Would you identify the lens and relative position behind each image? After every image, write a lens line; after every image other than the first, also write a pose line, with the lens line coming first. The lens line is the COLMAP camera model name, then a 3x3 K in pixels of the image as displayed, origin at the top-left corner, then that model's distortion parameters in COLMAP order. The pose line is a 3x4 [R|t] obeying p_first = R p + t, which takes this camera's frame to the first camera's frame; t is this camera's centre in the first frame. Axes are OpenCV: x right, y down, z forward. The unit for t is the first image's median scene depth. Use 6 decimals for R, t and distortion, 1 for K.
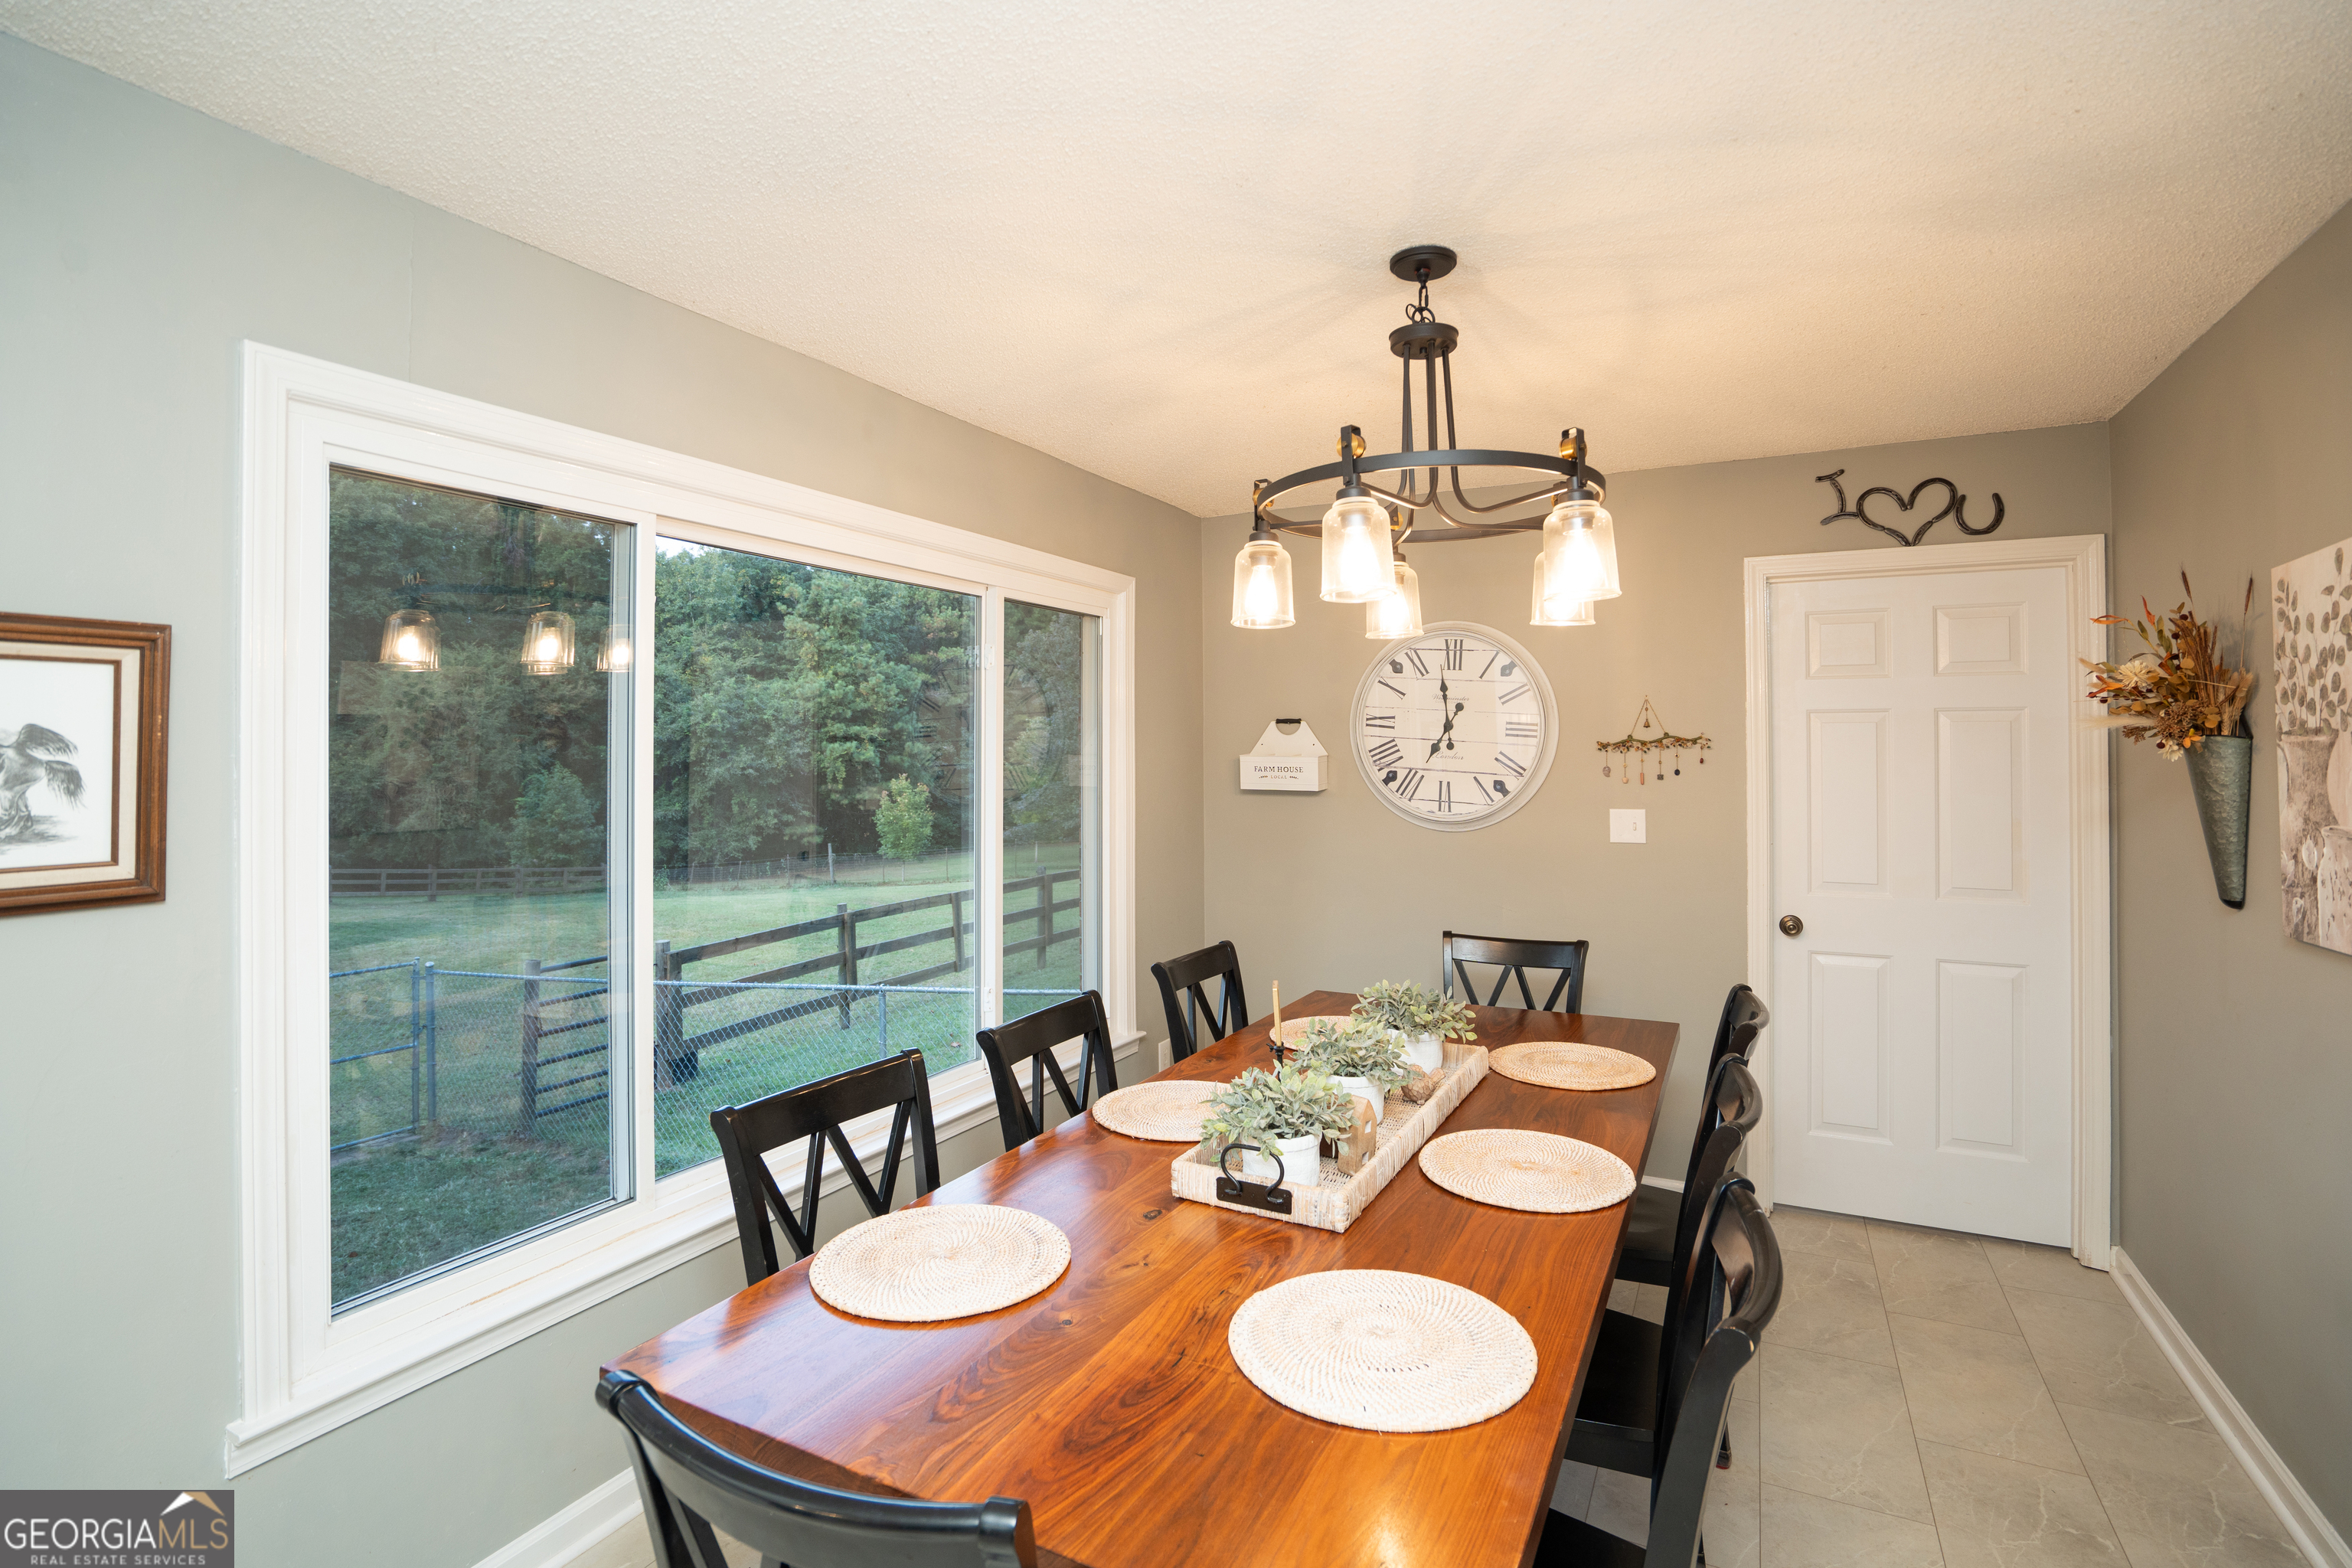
lens RADIAL K [[1131.4, 0, 1175.7], [0, 1131.4, 724.5], [0, 0, 1]] dist [-0.053620, 0.026134]
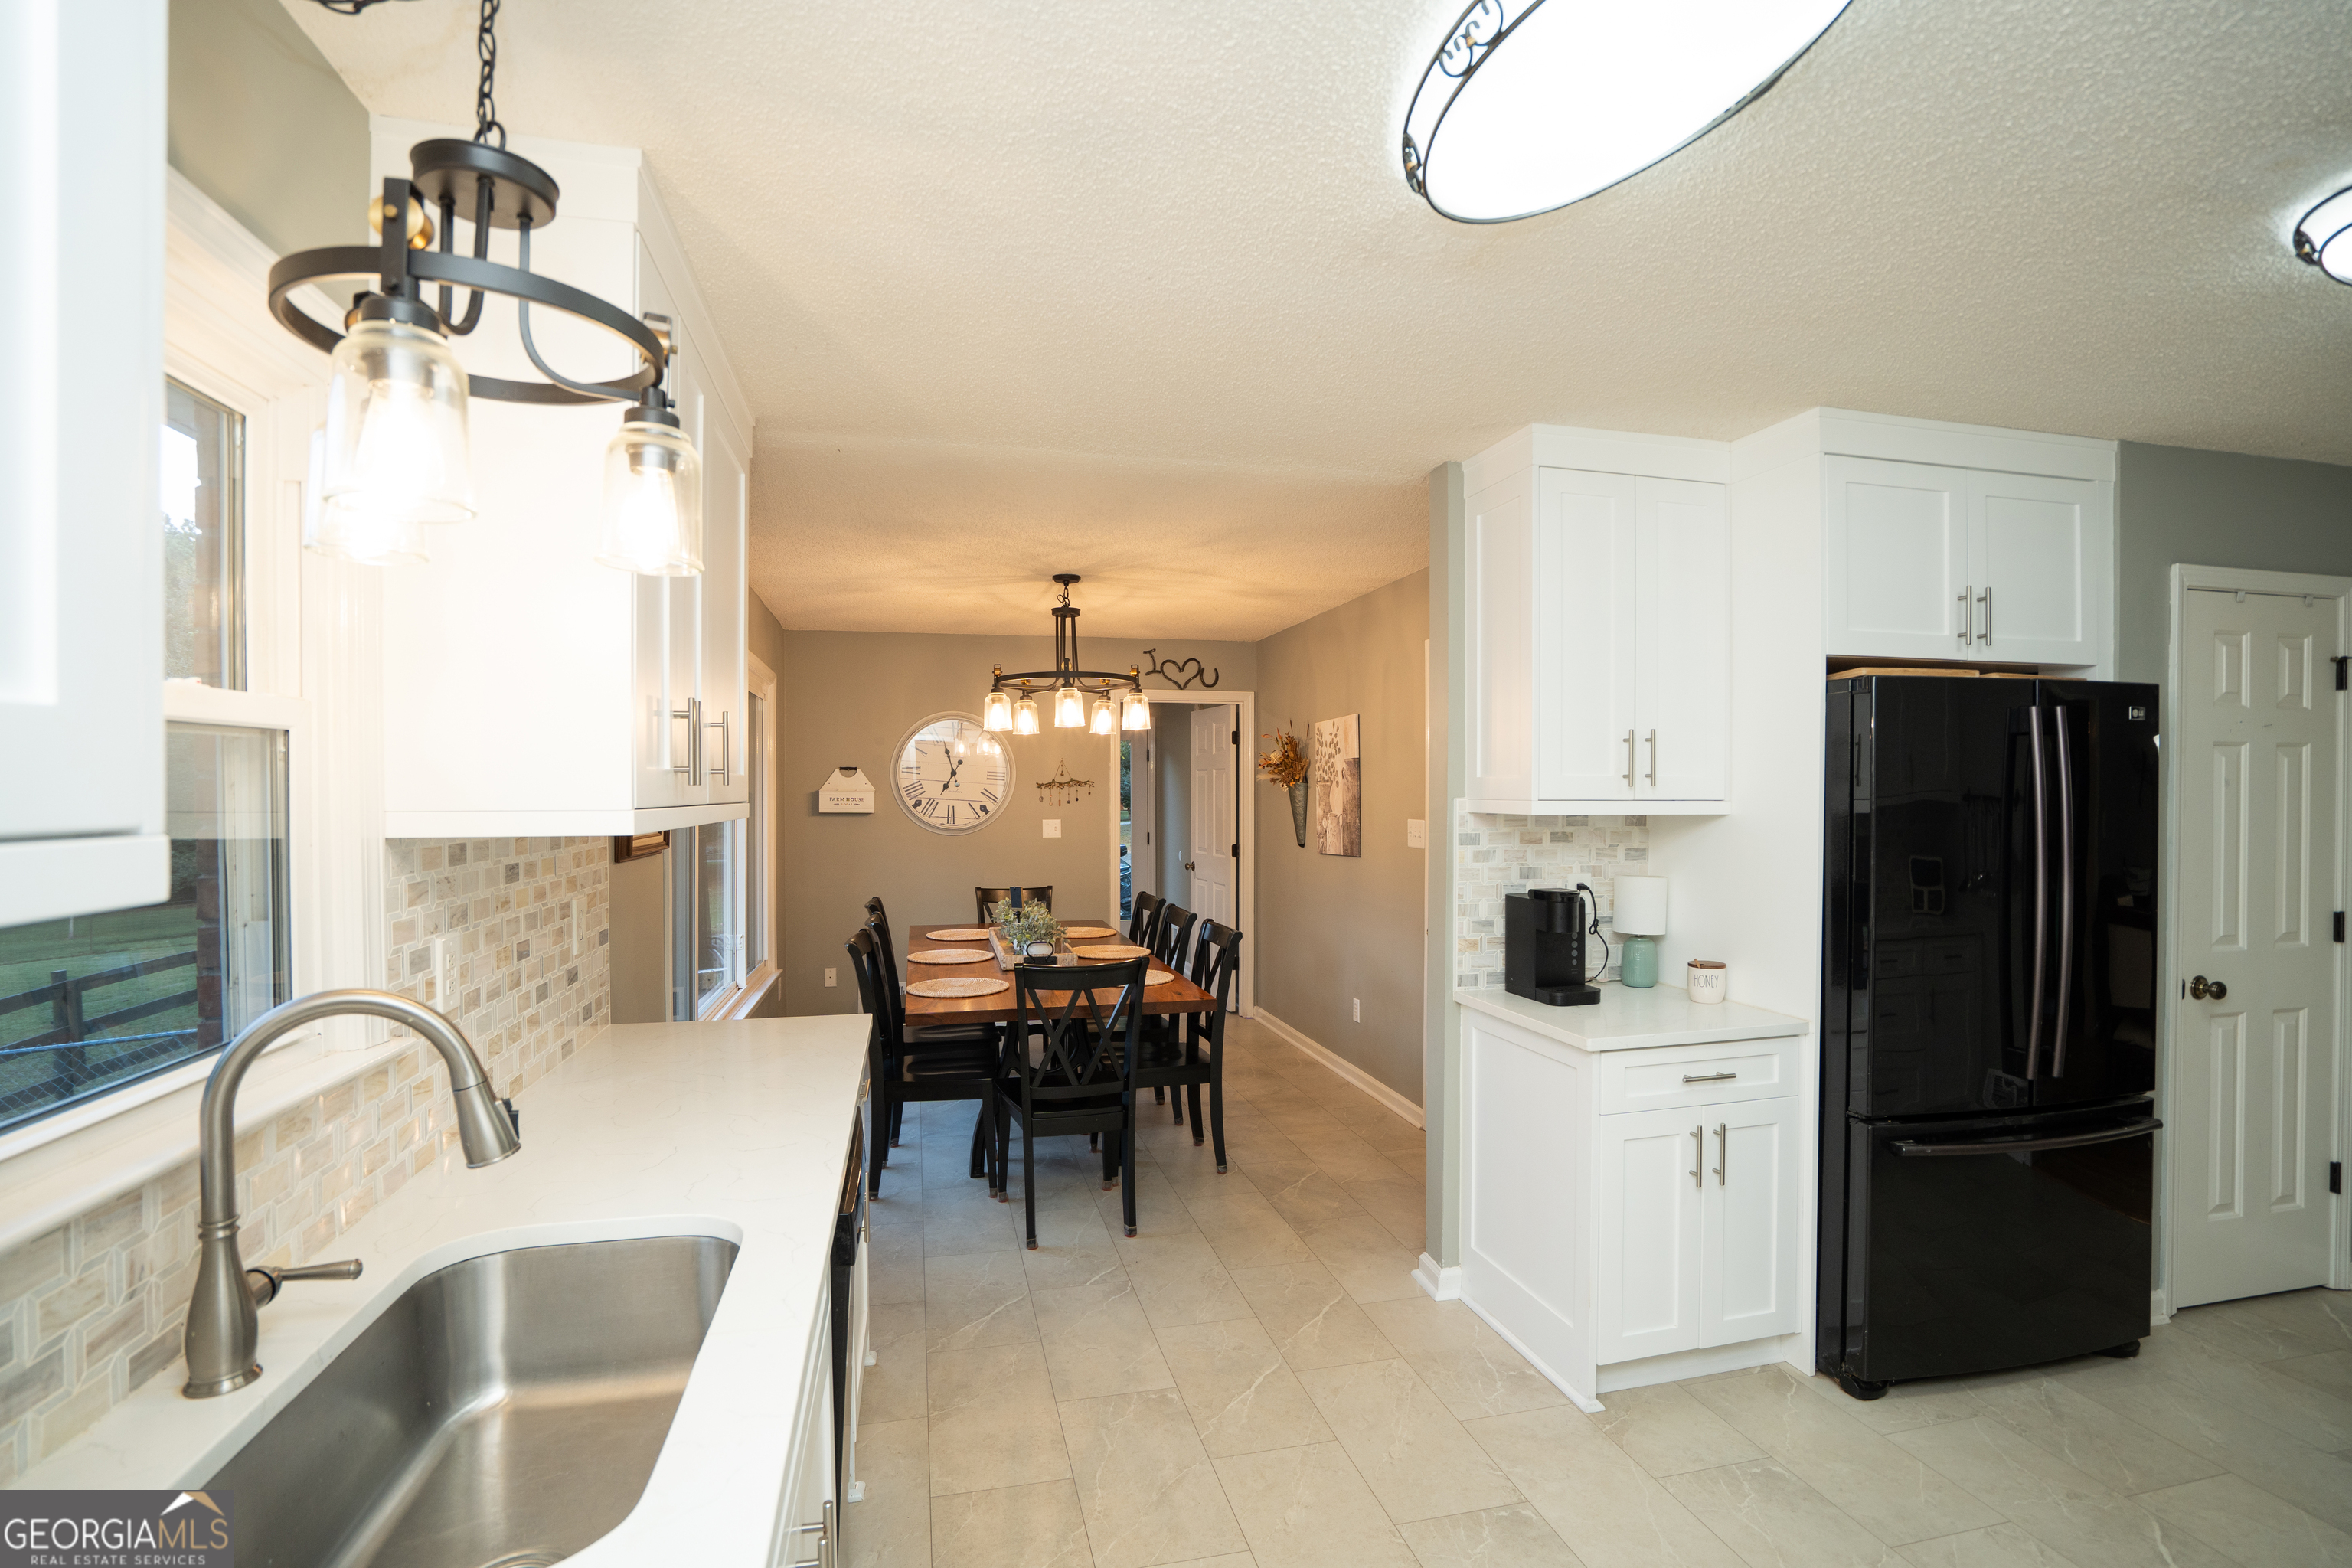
lens RADIAL K [[1114.9, 0, 1172.0], [0, 1114.9, 818.1], [0, 0, 1]] dist [-0.057813, 0.023561]
pose [[0.762312, -0.016331, 0.647003, -0.730184], [-0.015225, 0.998952, 0.043154, -0.010299], [-0.647030, -0.042748, 0.761265, -0.607223]]
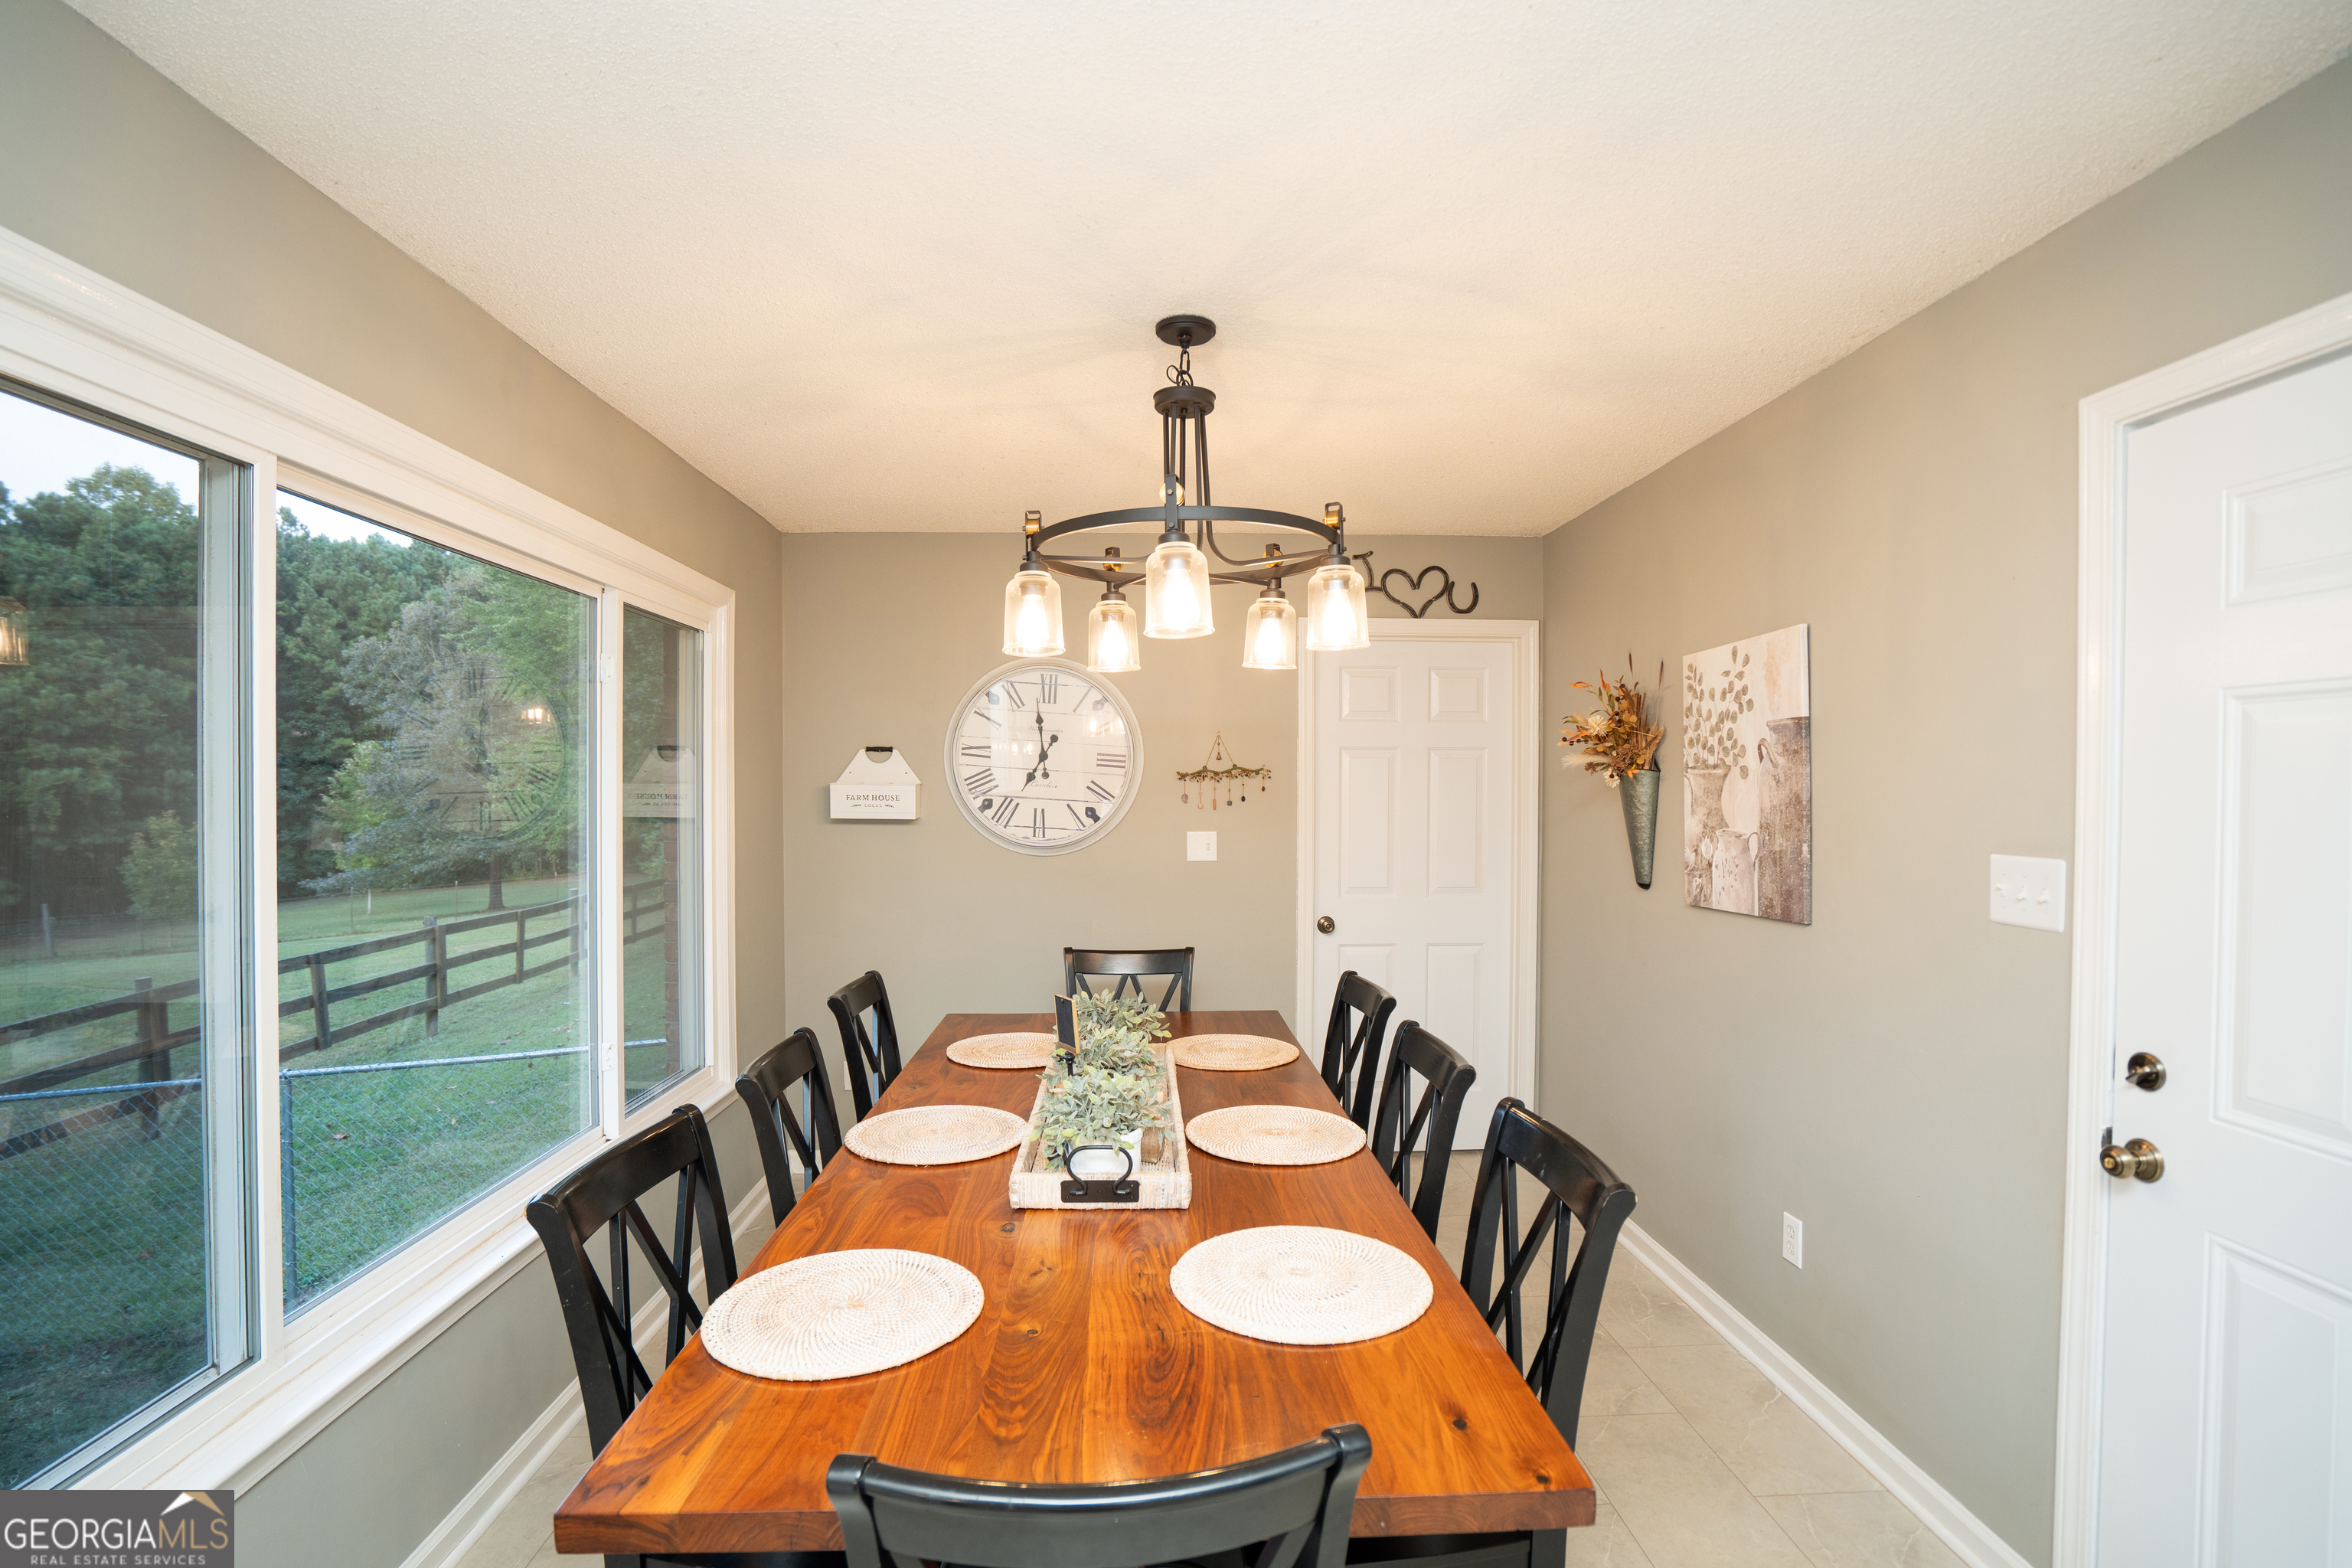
lens RADIAL K [[1123.5, 0, 1176.0], [0, 1123.5, 784.0], [0, 0, 1]] dist [-0.056800, 0.031344]
pose [[0.867109, 0.002348, 0.498112, -0.215140], [-0.014381, 0.999690, 0.020321, 0.005780], [-0.497910, -0.024784, 0.866874, 0.030057]]
